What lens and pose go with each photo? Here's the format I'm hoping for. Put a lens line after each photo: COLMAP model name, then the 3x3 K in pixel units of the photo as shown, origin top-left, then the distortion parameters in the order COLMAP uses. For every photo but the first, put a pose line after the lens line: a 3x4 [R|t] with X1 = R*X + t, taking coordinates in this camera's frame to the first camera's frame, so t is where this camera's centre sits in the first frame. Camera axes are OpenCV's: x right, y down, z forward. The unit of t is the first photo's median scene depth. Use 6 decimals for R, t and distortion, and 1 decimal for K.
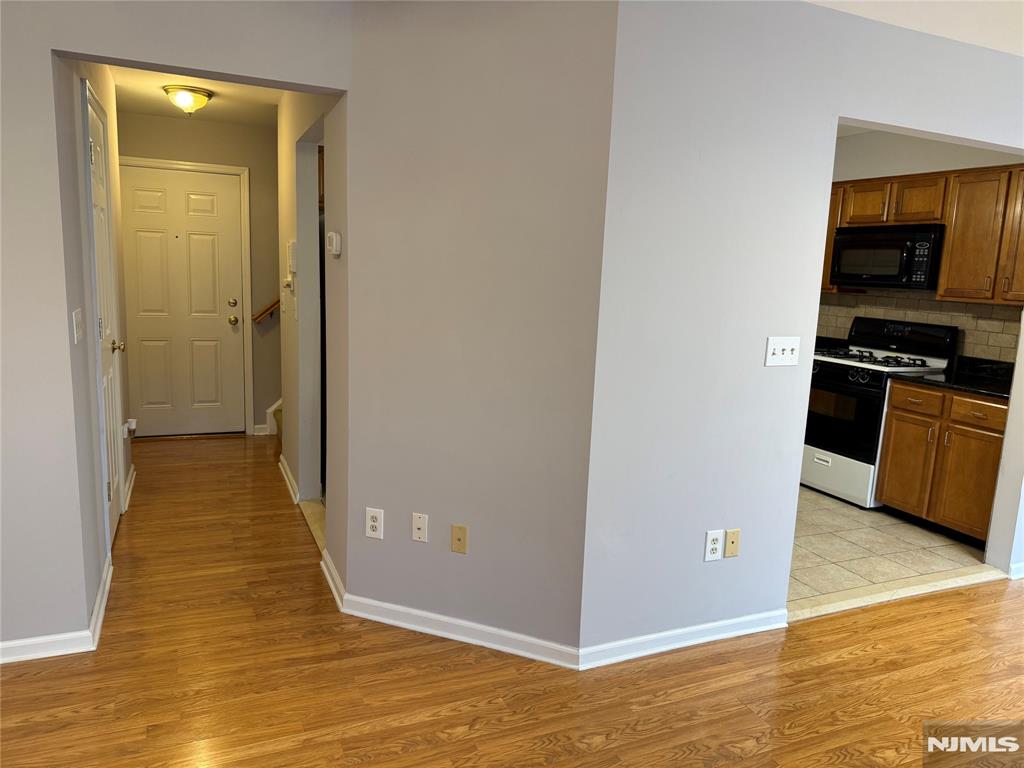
lens RADIAL K [[733.4, 0, 512.0], [0, 733.4, 384.0], [0, 0, 1]] dist [0.005199, -0.005827]
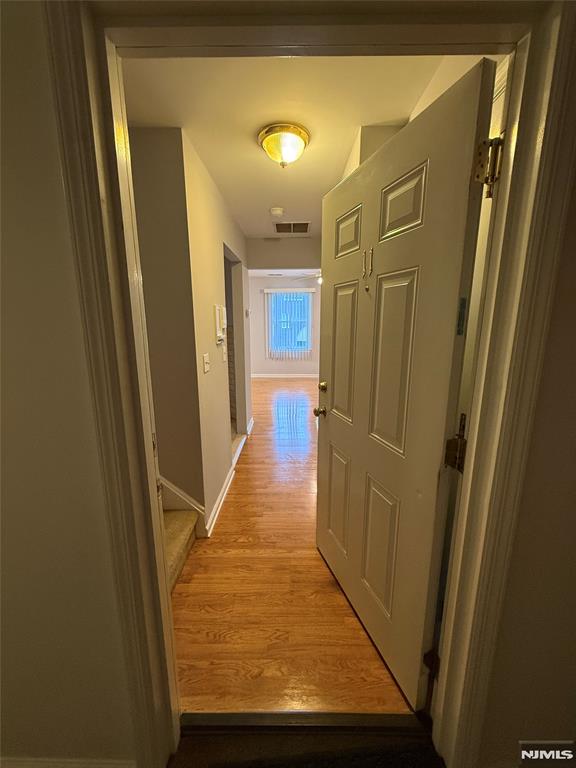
lens RADIAL K [[306.4, 0, 288.4], [0, 306.4, 381.2], [0, 0, 1]] dist [0.000837, 0.000467]
pose [[-0.910551, -0.125634, 0.393843, -0.686094], [0.026897, 0.932678, 0.359707, -0.287810], [-0.412520, 0.338125, -0.845872, 1.543346]]
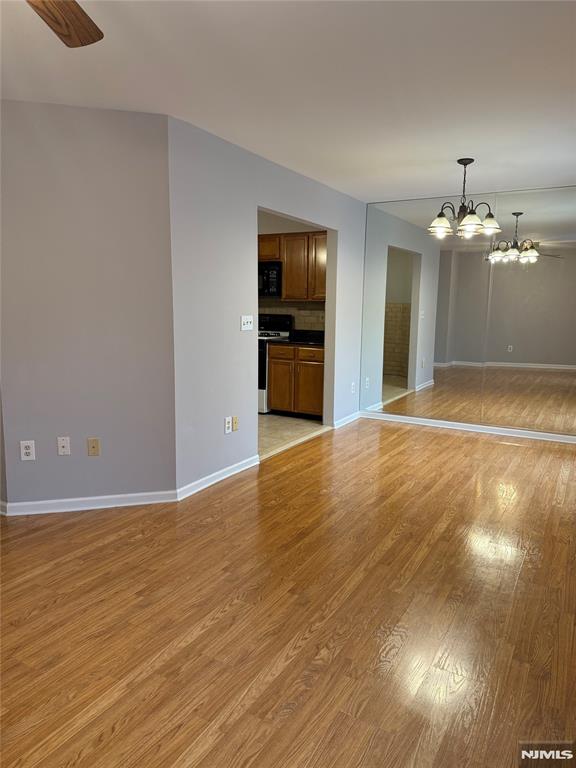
lens RADIAL K [[538.5, 0, 289.5], [0, 538.5, 392.5], [0, 0, 1]] dist [-0.000159, 0.242448]
pose [[0.803810, -0.128807, 0.580774, -0.283307], [0.117832, 0.991408, 0.056796, 0.050288], [-0.583099, 0.022781, 0.812081, -0.173229]]
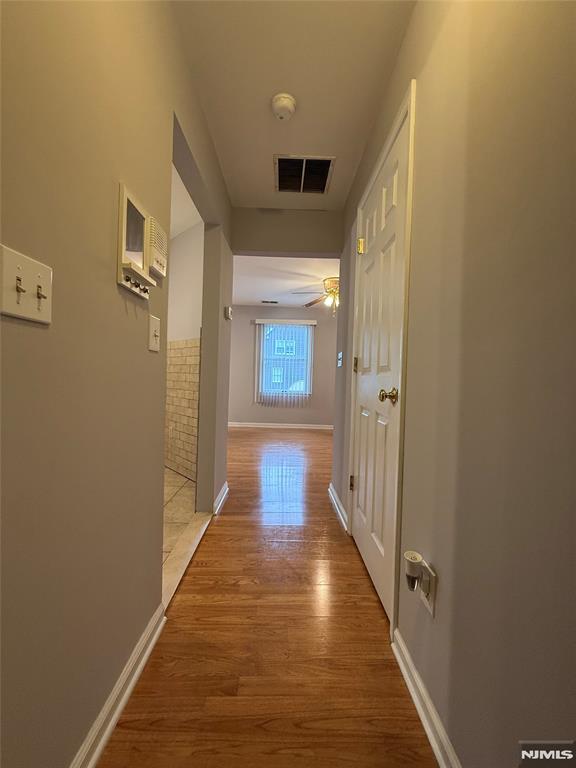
lens RADIAL K [[306.4, 0, 288.4], [0, 306.4, 381.2], [0, 0, 1]] dist [0.000837, 0.000467]
pose [[-0.921373, -0.079755, 0.380410, -0.518686], [-0.010885, 0.983632, 0.179861, -0.118177], [-0.388528, 0.161579, -0.907159, 1.237212]]
